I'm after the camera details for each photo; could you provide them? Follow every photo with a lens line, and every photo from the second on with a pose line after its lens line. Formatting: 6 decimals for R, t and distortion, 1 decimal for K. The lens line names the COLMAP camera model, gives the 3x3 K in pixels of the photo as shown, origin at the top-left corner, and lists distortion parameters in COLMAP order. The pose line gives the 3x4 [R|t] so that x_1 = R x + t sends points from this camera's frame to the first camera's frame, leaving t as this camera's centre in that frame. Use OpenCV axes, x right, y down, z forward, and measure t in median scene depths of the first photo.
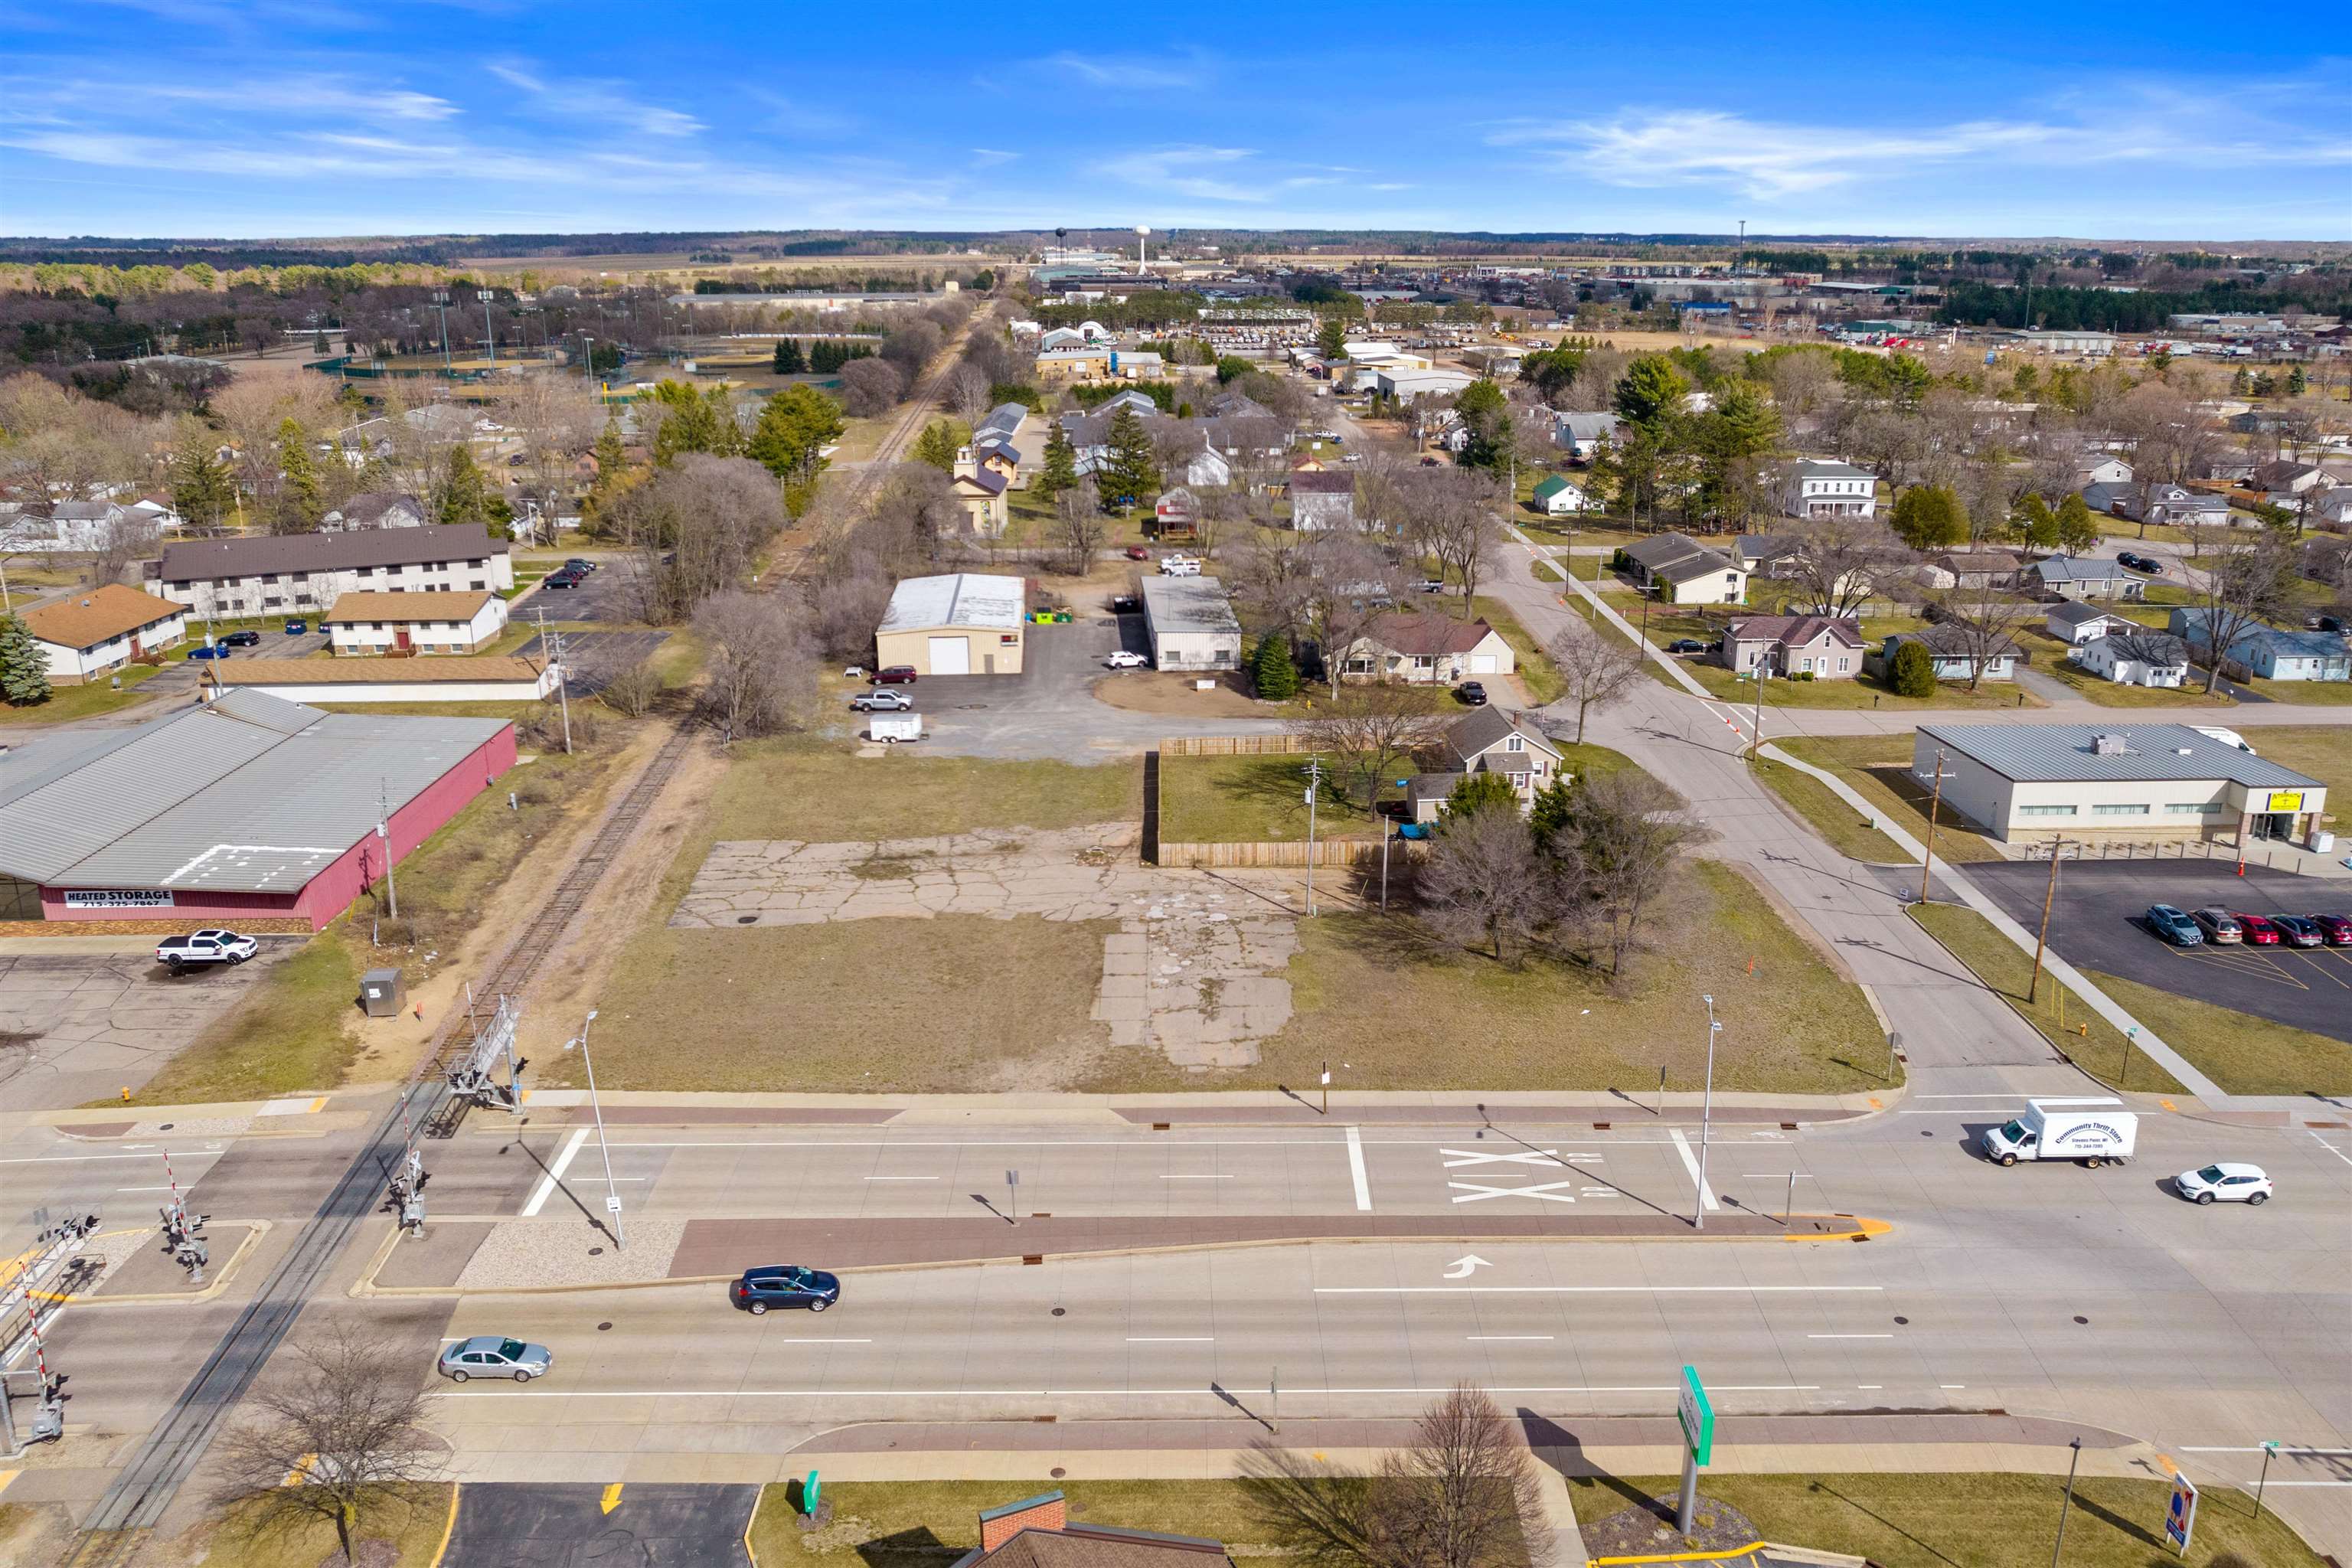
lens RADIAL K [[1813.6, 0, 1136.1], [0, 1813.6, 787.3], [0, 0, 1]] dist [-0.066674, 0.044366]
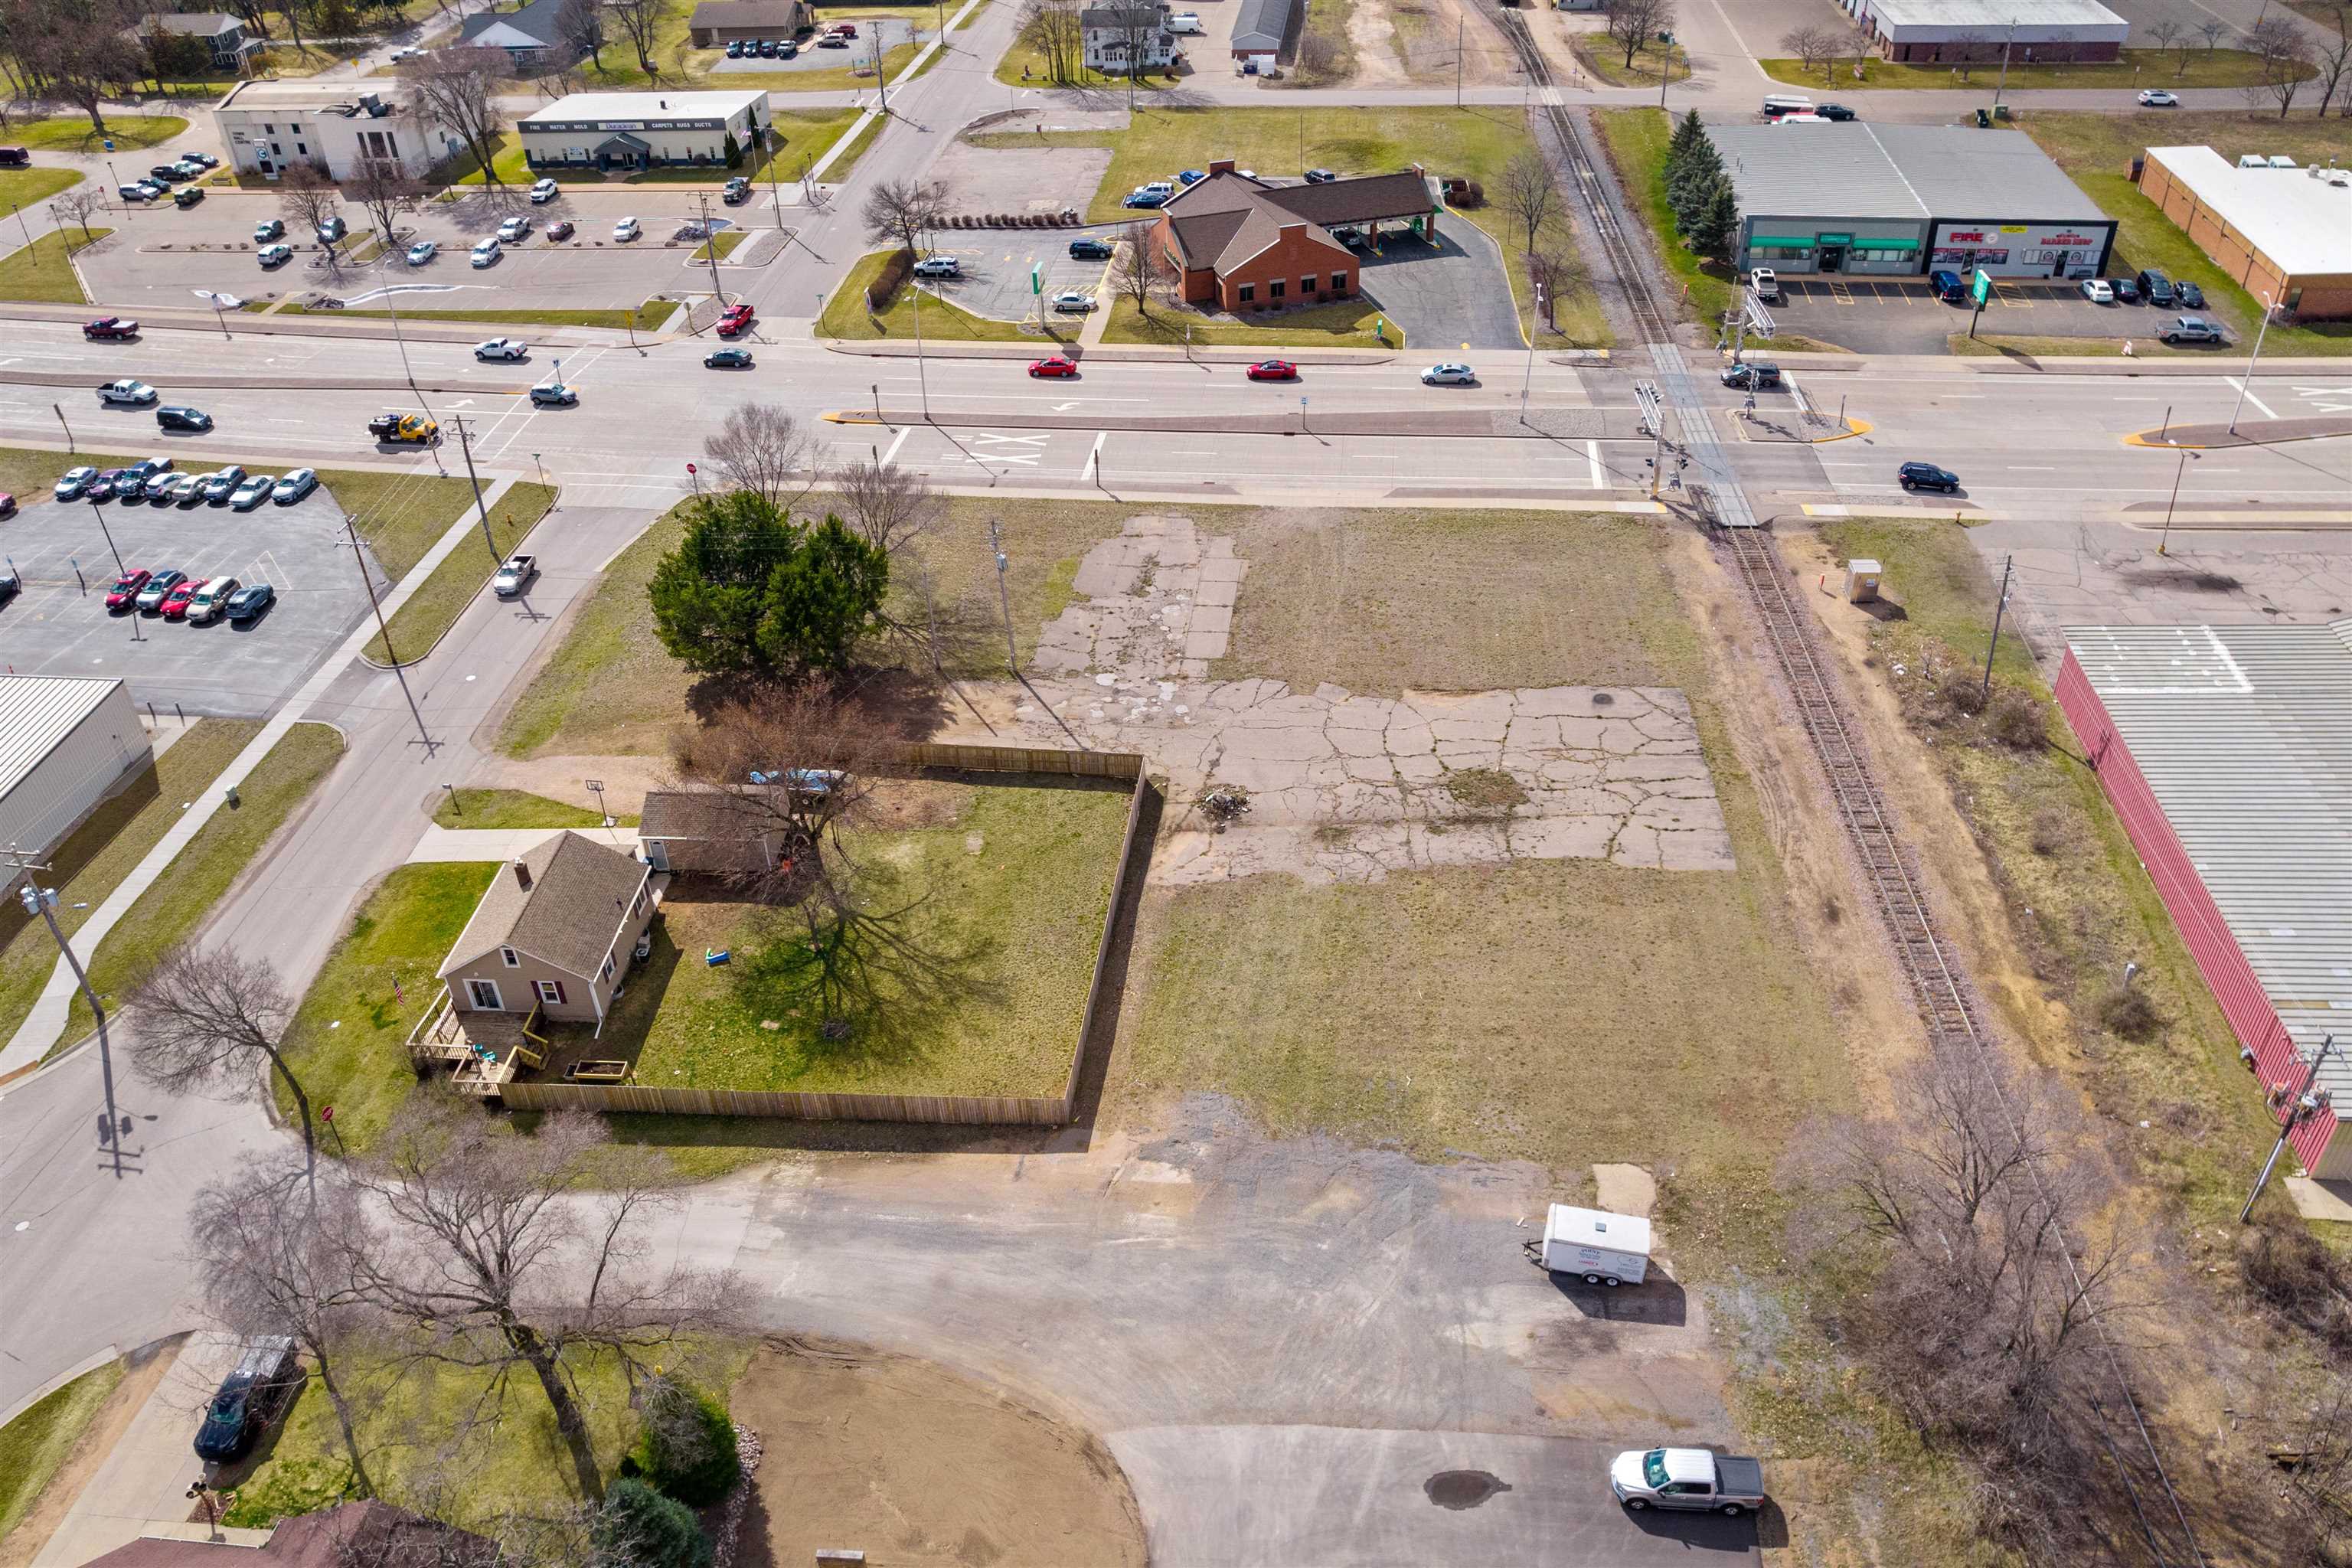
lens RADIAL K [[1771.3, 0, 1220.4], [0, 1771.3, 785.3], [0, 0, 1]] dist [-0.067614, 0.041408]
pose [[-0.996315, -0.025863, 0.081778, -0.088593], [0.049699, 0.602989, 0.796200, -0.602999], [-0.069903, 0.797330, -0.599481, 1.512995]]
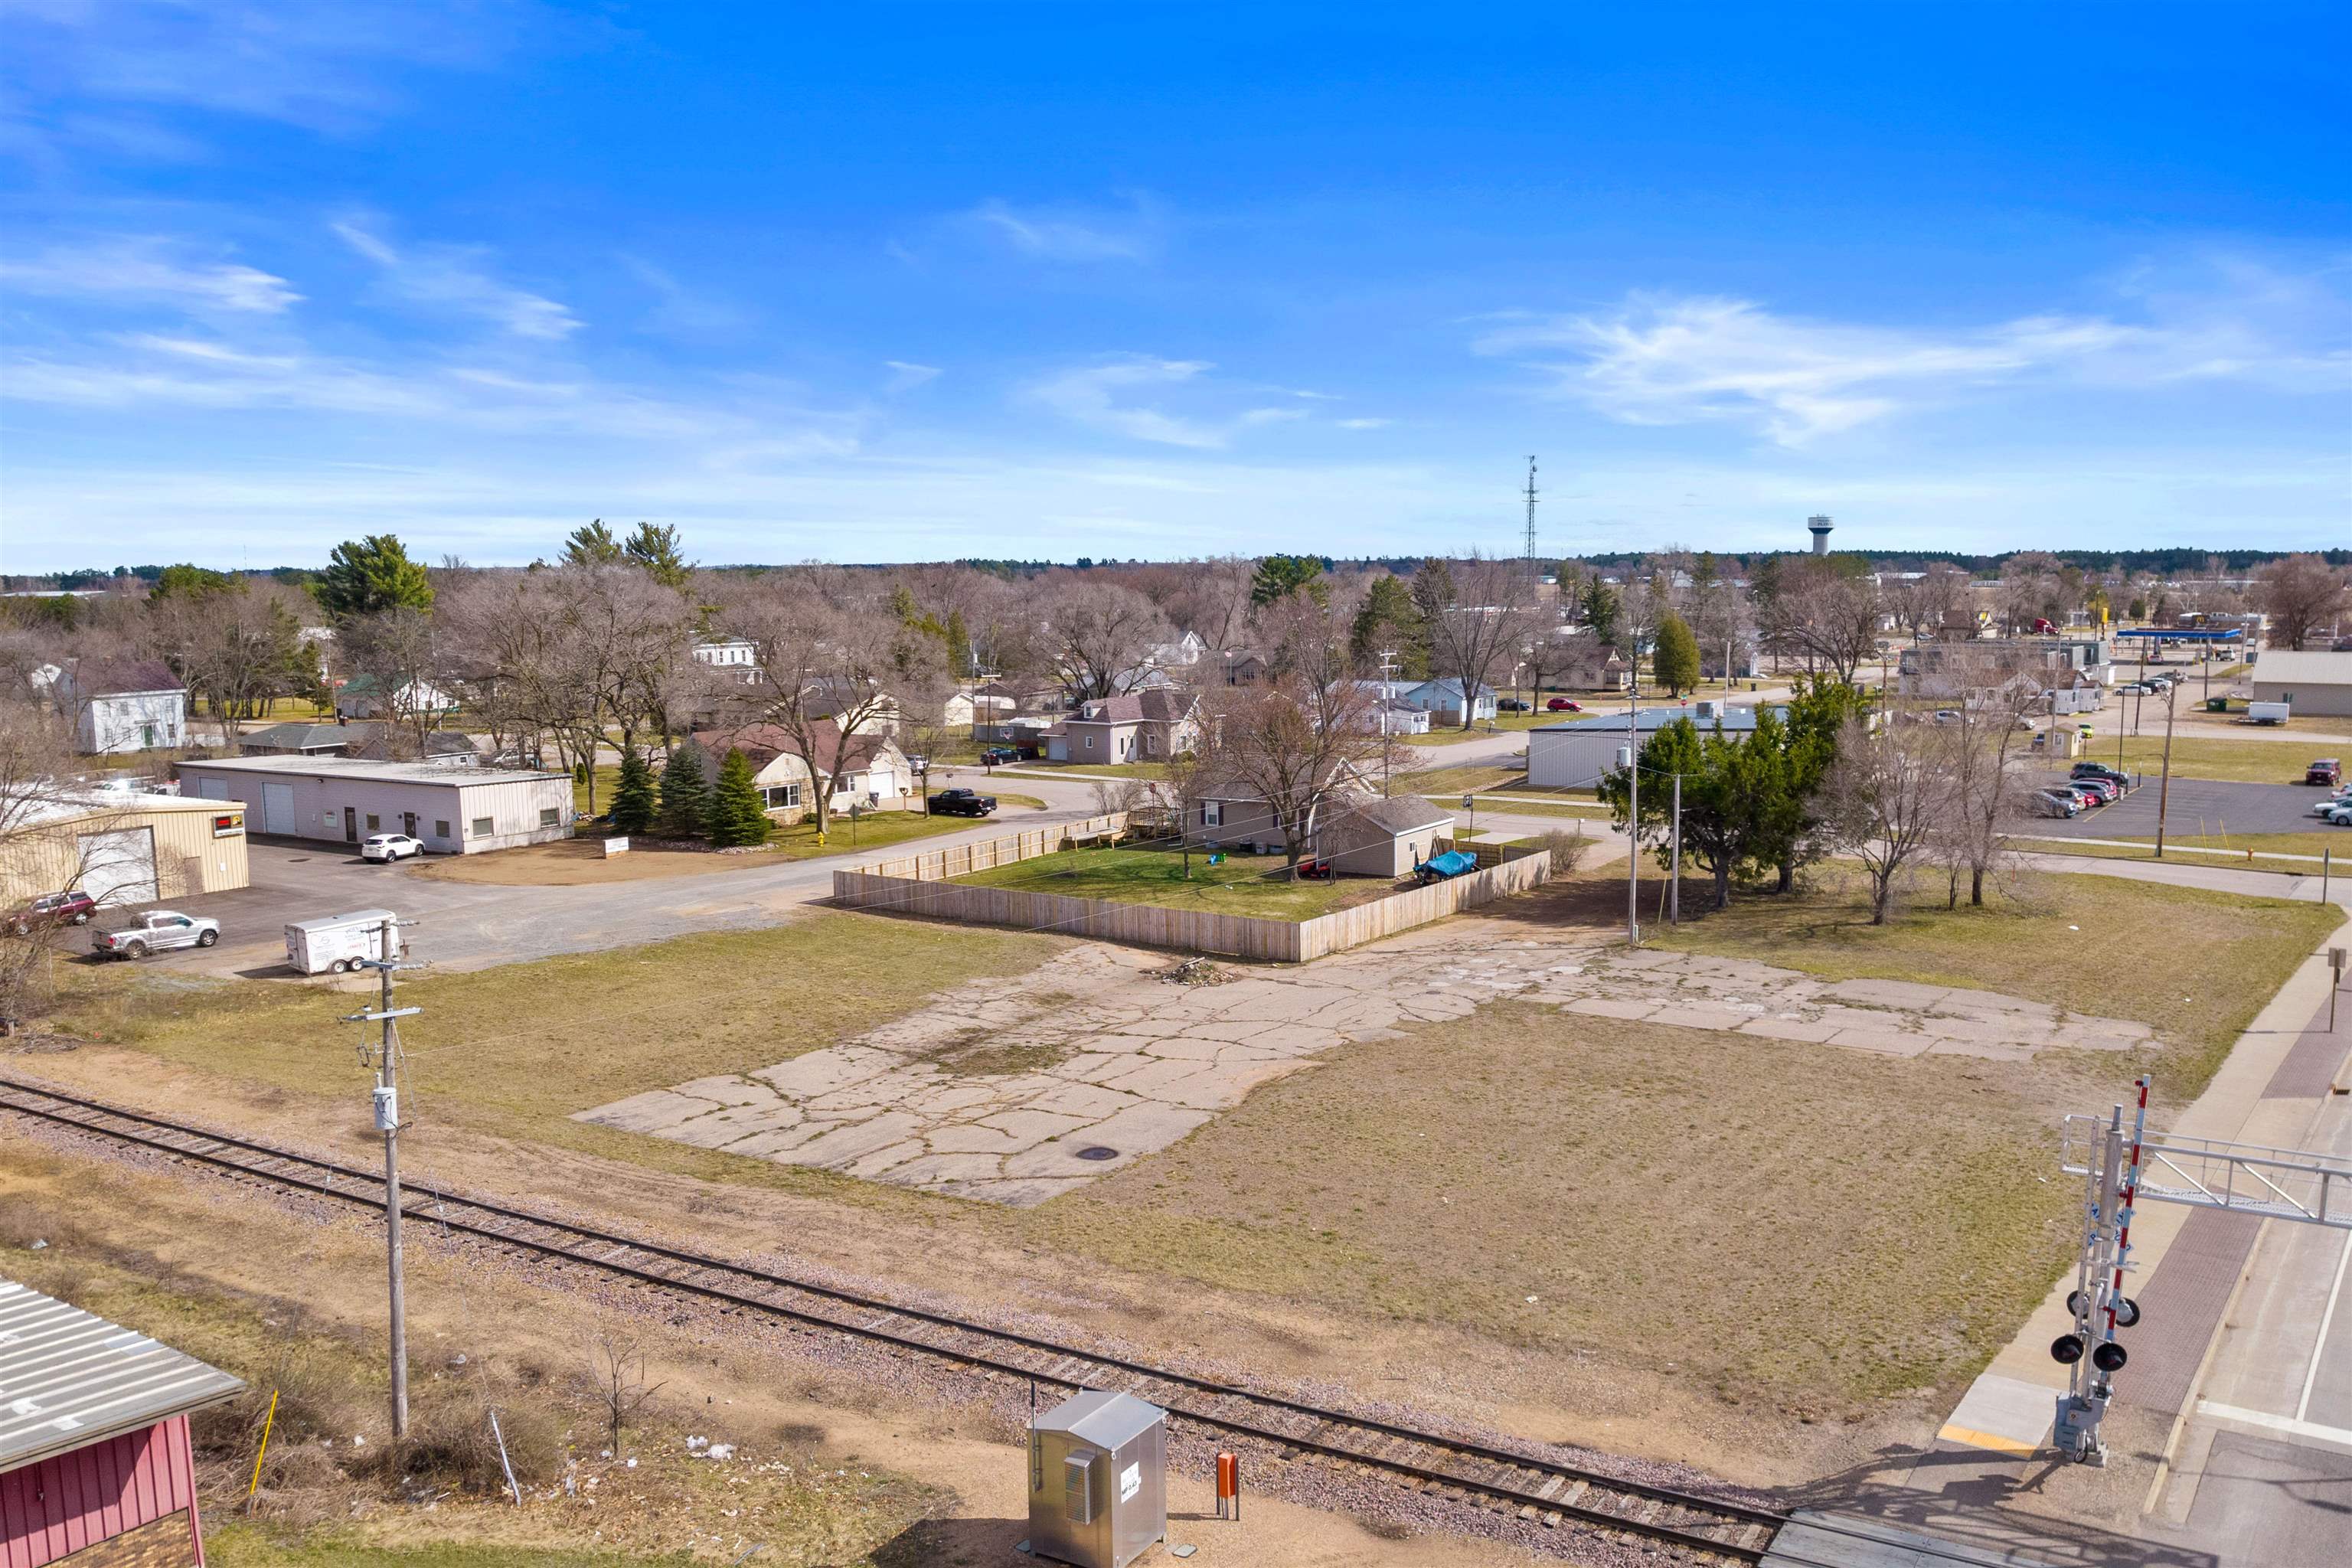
lens RADIAL K [[2041.0, 0, 1176.0], [0, 2041.0, 784.0], [0, 0, 1]] dist [-0.068566, 0.005551]
pose [[0.571952, -0.084654, 0.815908, -0.561295], [0.249098, 0.965614, -0.074431, 0.027606], [-0.781551, 0.245812, 0.573372, 0.650085]]
